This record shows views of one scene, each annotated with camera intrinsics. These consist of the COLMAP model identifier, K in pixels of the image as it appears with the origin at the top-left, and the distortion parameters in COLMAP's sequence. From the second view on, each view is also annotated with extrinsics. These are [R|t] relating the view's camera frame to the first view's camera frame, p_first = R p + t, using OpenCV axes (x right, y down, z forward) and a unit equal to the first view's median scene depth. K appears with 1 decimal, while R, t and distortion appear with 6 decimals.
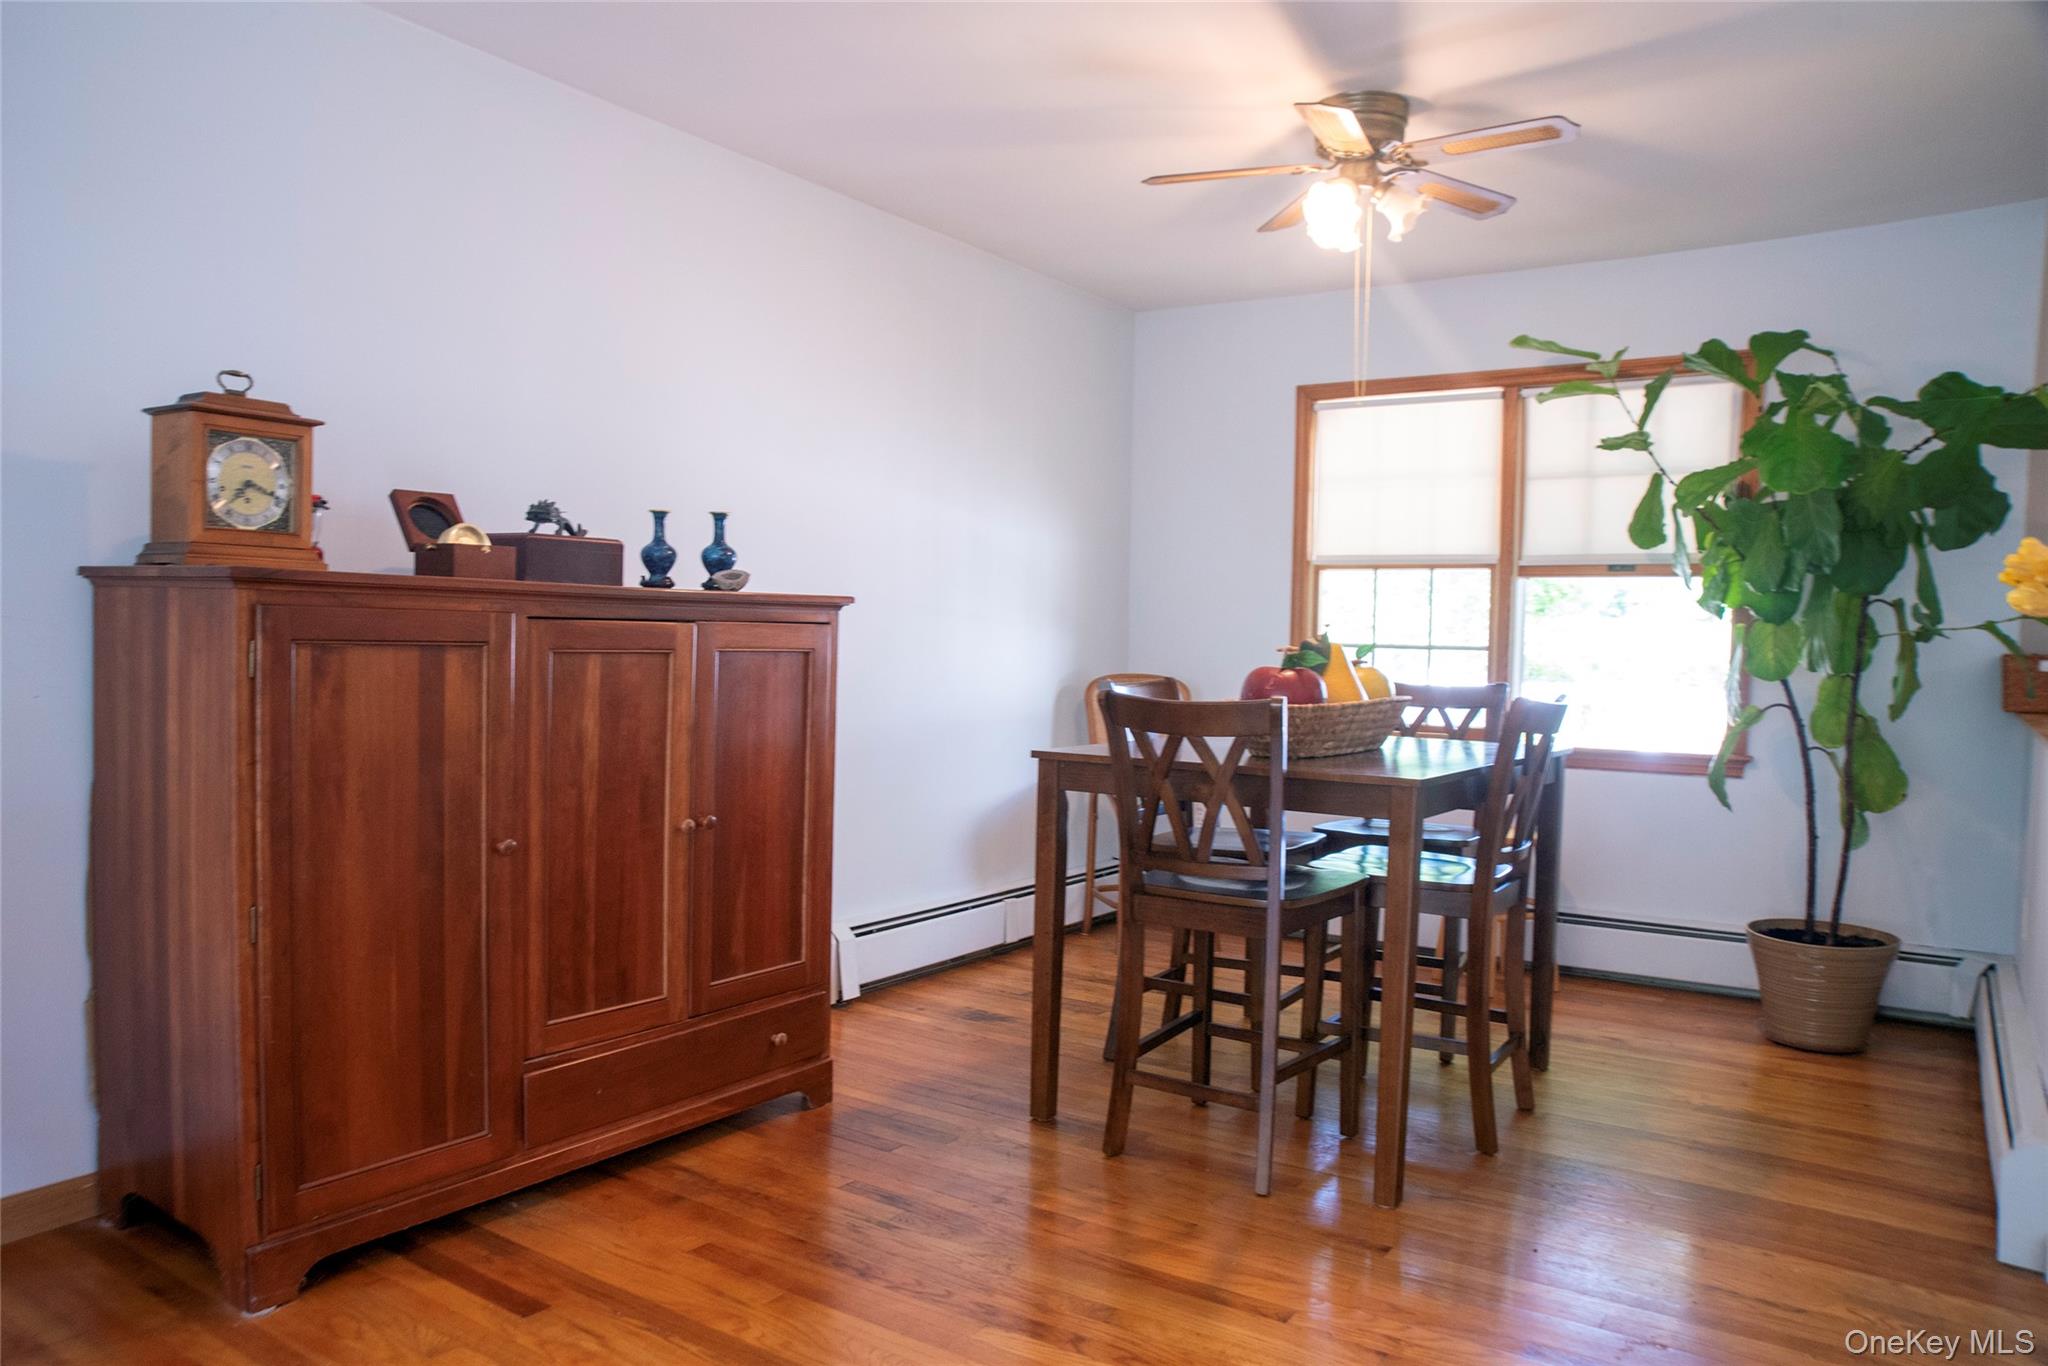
lens RADIAL K [[1377.7, 0, 1024.0], [0, 1377.7, 683.0], [0, 0, 1]] dist [-0.072949, 0.001572]
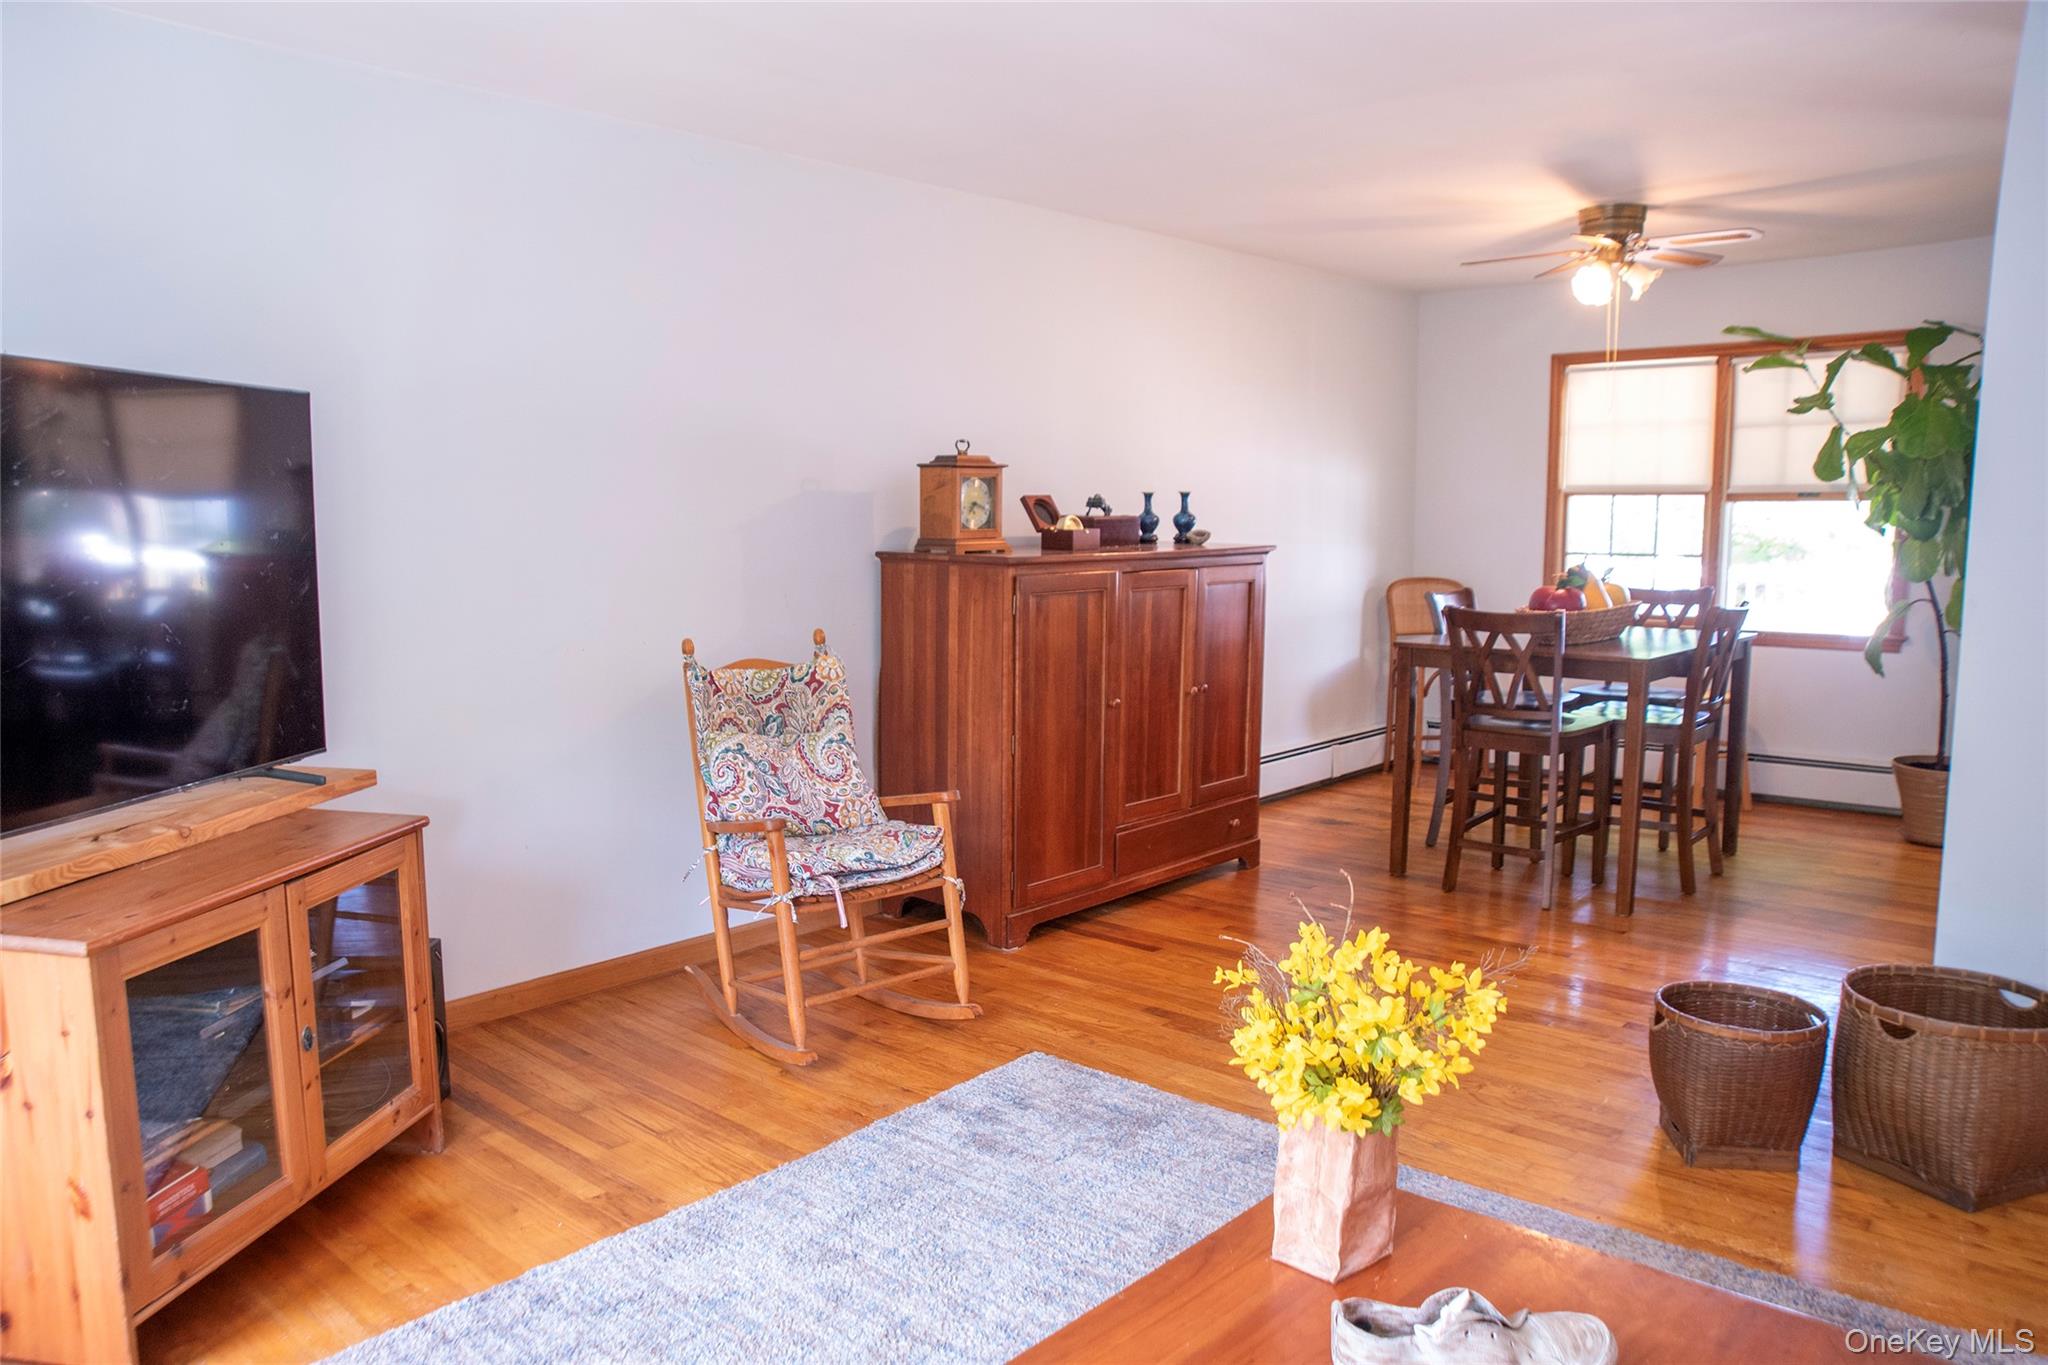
lens RADIAL K [[1430.6, 0, 1024.0], [0, 1430.6, 682.5], [0, 0, 1]] dist [-0.072745, 0.063470]
pose [[0.991129, -0.010252, -0.132506, -0.192940], [0.022122, 0.995837, 0.088424, -0.057279], [0.131048, -0.090571, 0.987230, -0.658349]]
